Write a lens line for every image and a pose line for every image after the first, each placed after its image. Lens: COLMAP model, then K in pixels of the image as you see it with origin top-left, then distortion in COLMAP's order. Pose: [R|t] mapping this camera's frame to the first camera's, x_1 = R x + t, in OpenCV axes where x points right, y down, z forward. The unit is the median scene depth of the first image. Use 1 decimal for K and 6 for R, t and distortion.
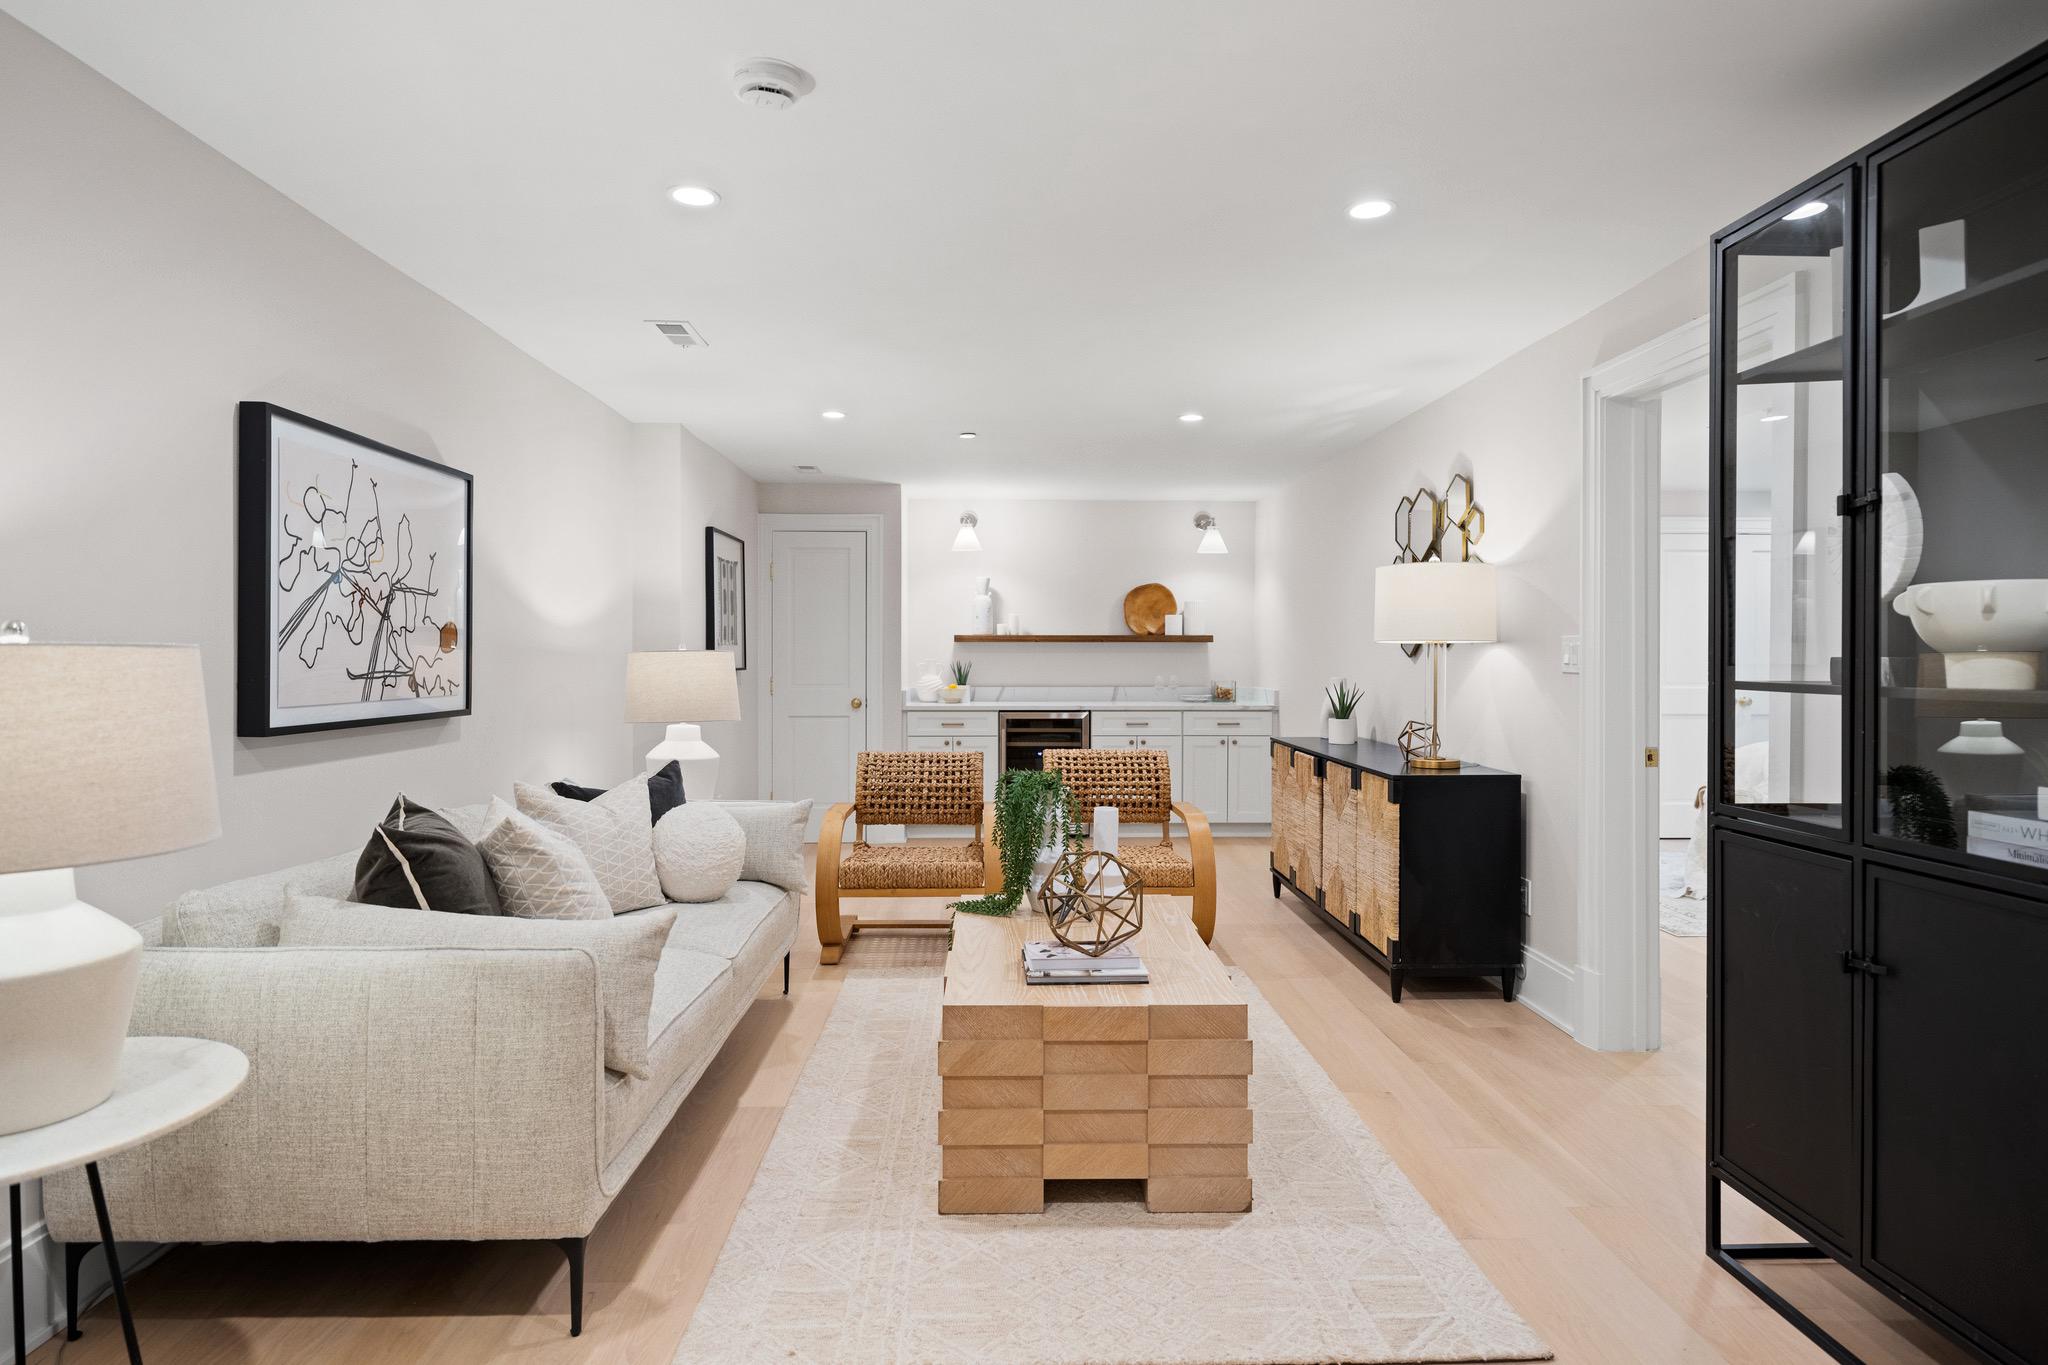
lens RADIAL K [[1118.5, 0, 1017.6], [0, 1118.5, 669.6], [0, 0, 1]] dist [0.000151, 0.000001]
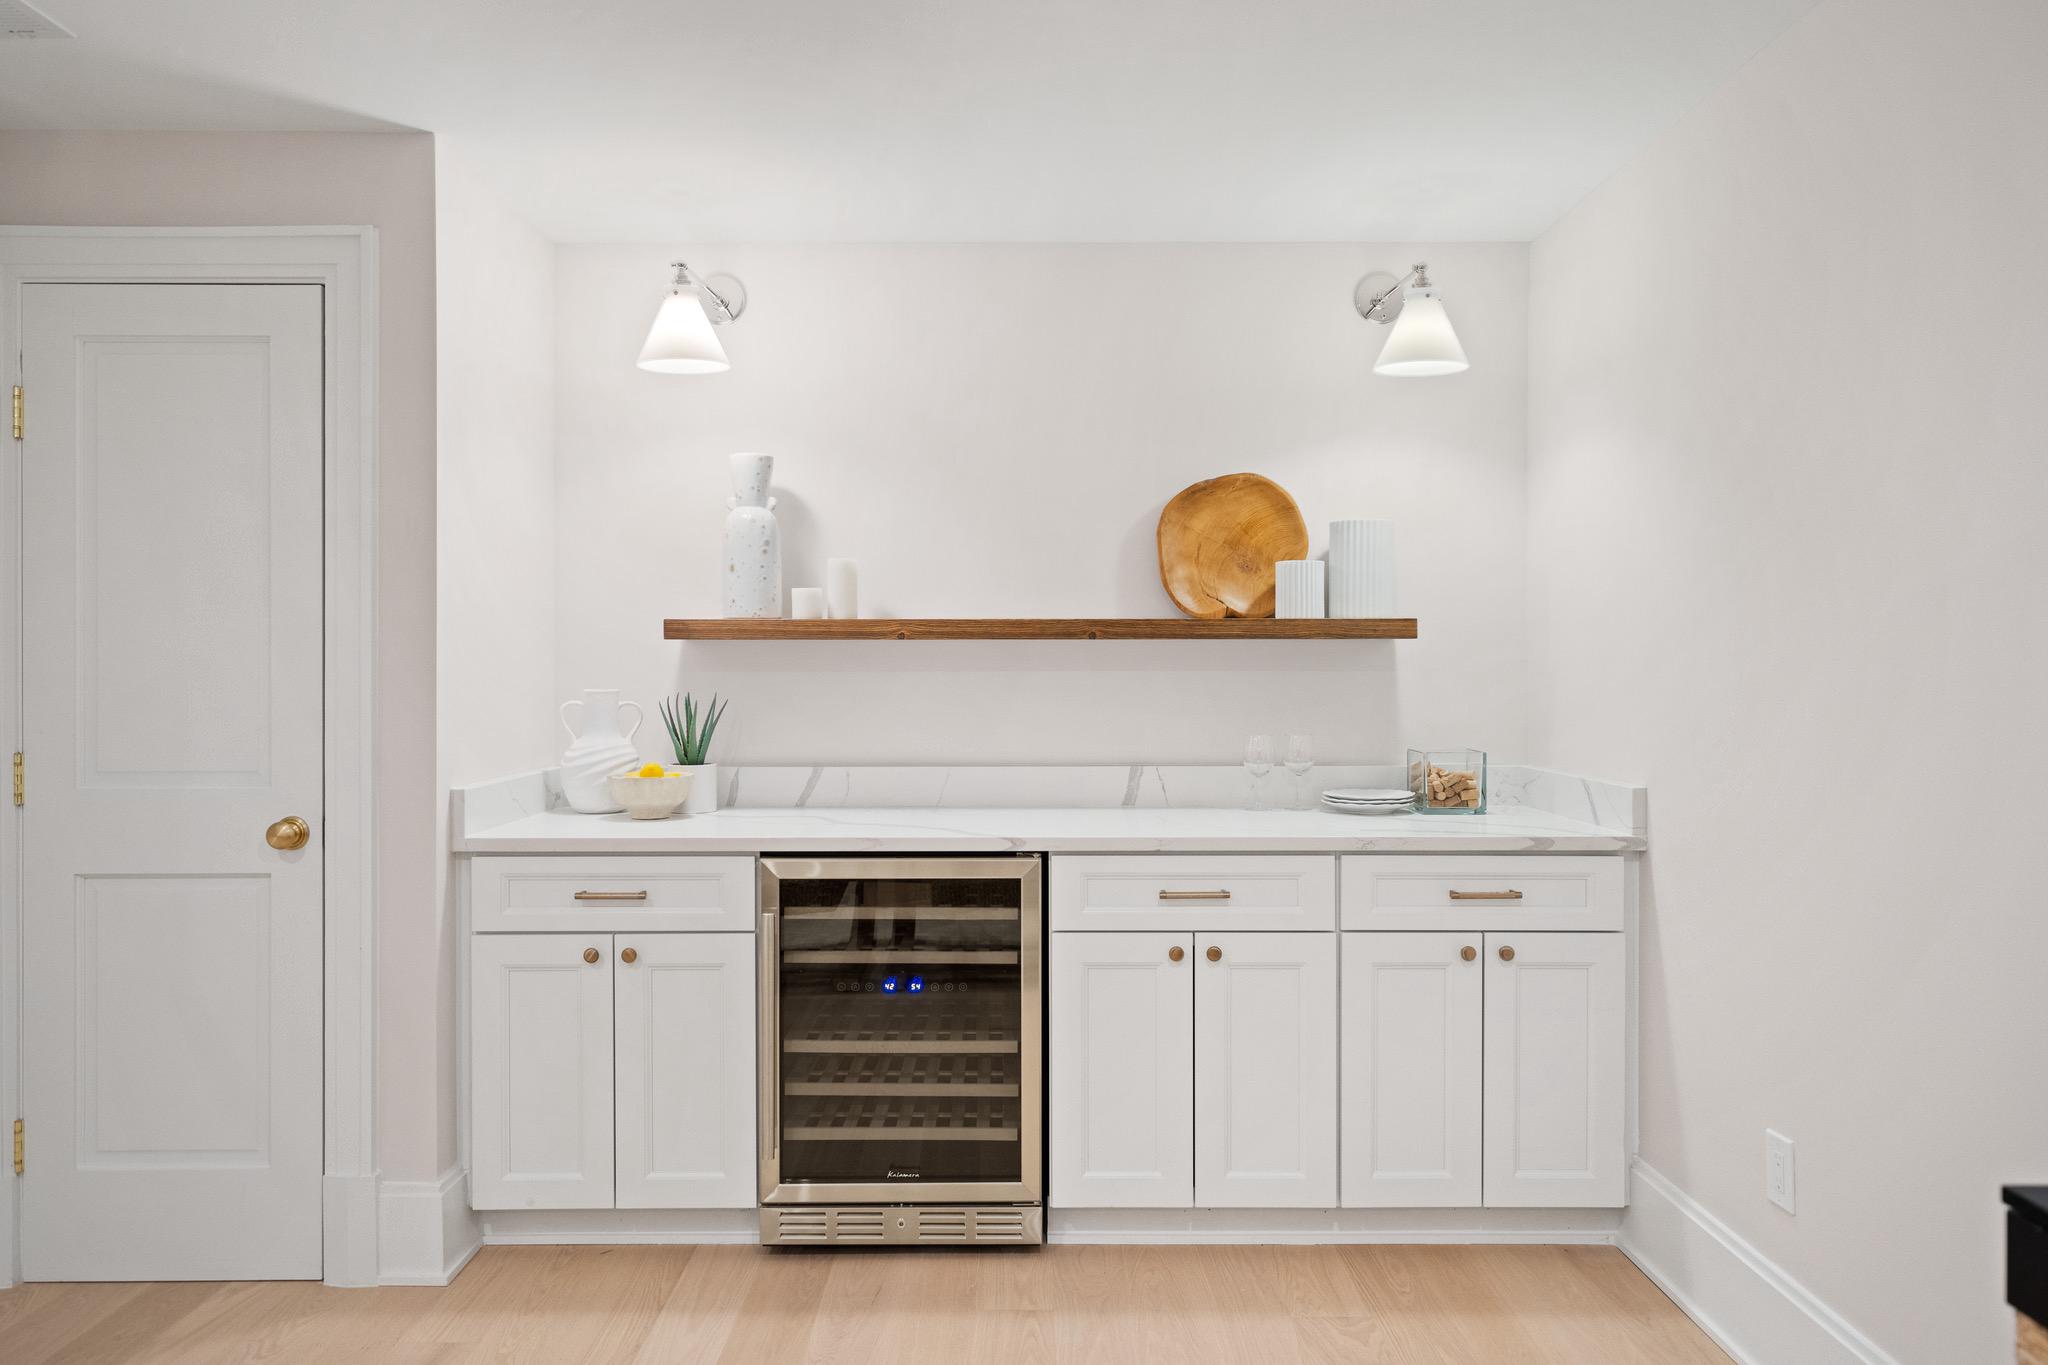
lens RADIAL K [[1365.5, 0, 1031.5], [0, 1365.5, 688.9], [0, 0, 1]] dist [0.001284, 0.000165]
pose [[0.999815, -0.002636, -0.019061, 0.064412], [0.002530, 0.999981, -0.005580, -0.006911], [0.019075, 0.005531, 0.999803, 0.577586]]
